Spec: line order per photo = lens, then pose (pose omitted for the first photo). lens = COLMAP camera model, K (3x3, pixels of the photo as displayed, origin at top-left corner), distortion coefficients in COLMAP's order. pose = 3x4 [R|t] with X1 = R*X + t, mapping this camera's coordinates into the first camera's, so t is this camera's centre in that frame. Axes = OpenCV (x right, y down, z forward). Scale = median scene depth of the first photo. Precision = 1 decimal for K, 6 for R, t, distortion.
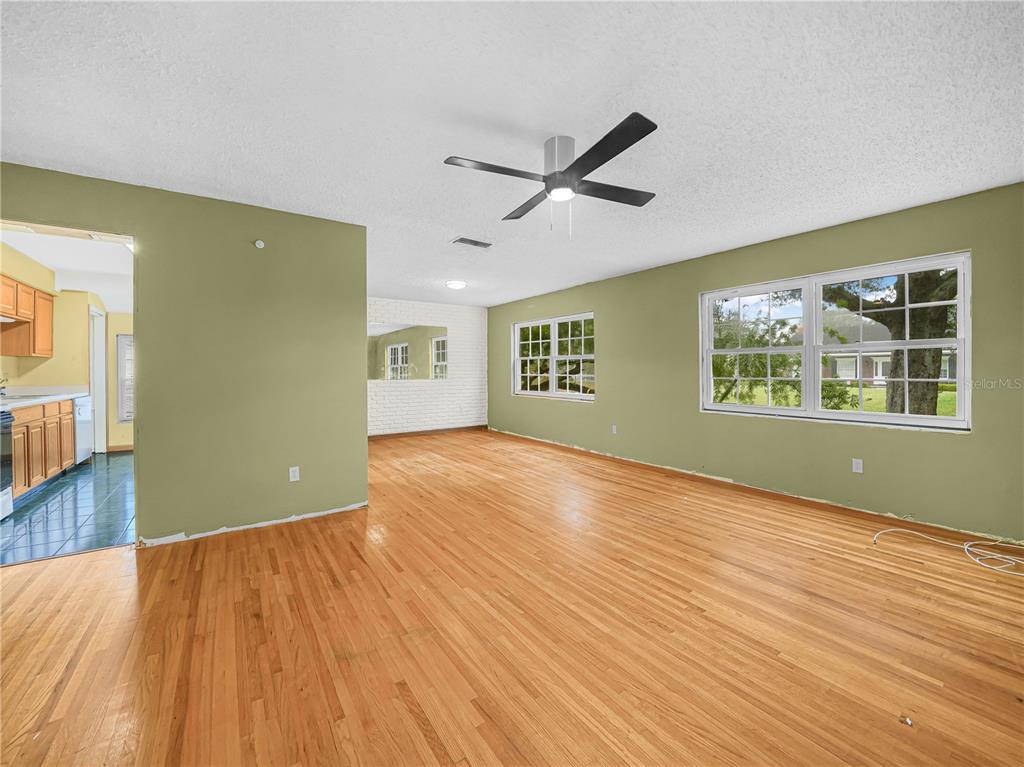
lens RADIAL K [[415.8, 0, 512.8], [0, 415.8, 374.9], [0, 0, 1]] dist [-0.021038, 0.000290]
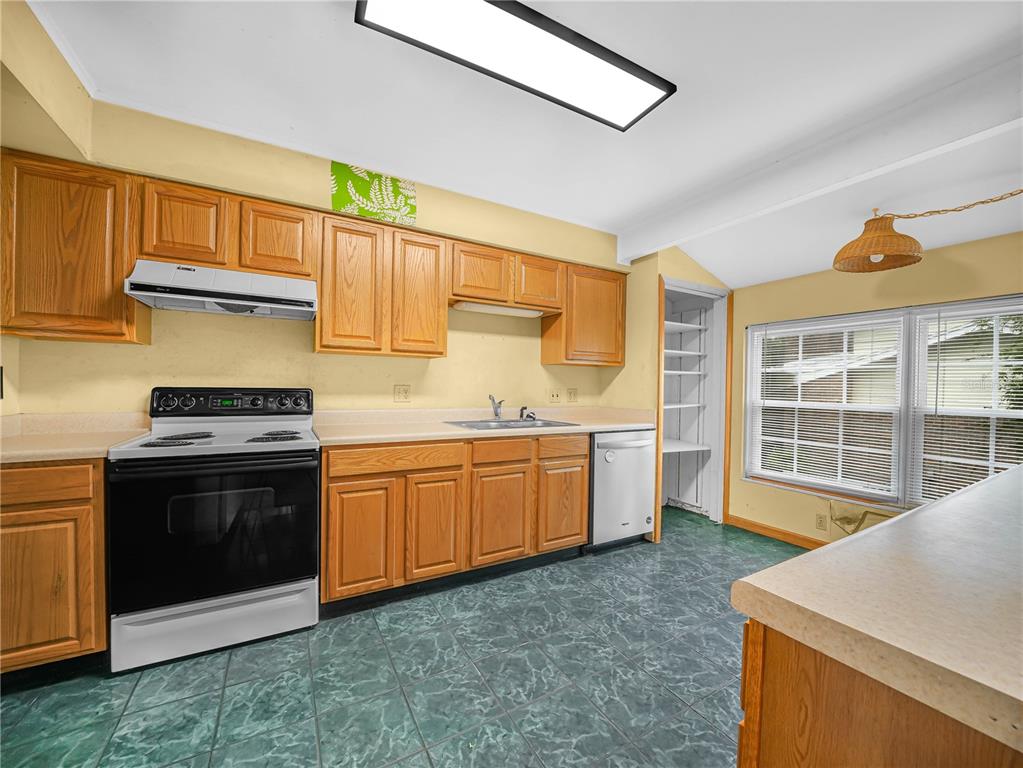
lens RADIAL K [[407.1, 0, 511.4], [0, 407.1, 388.3], [0, 0, 1]] dist [-0.016974, -0.000124]
pose [[-0.086596, 0.009313, -0.996200, -0.781609], [-0.023758, 0.999653, 0.011410, -0.015501], [0.995960, 0.024656, -0.086345, 1.517753]]
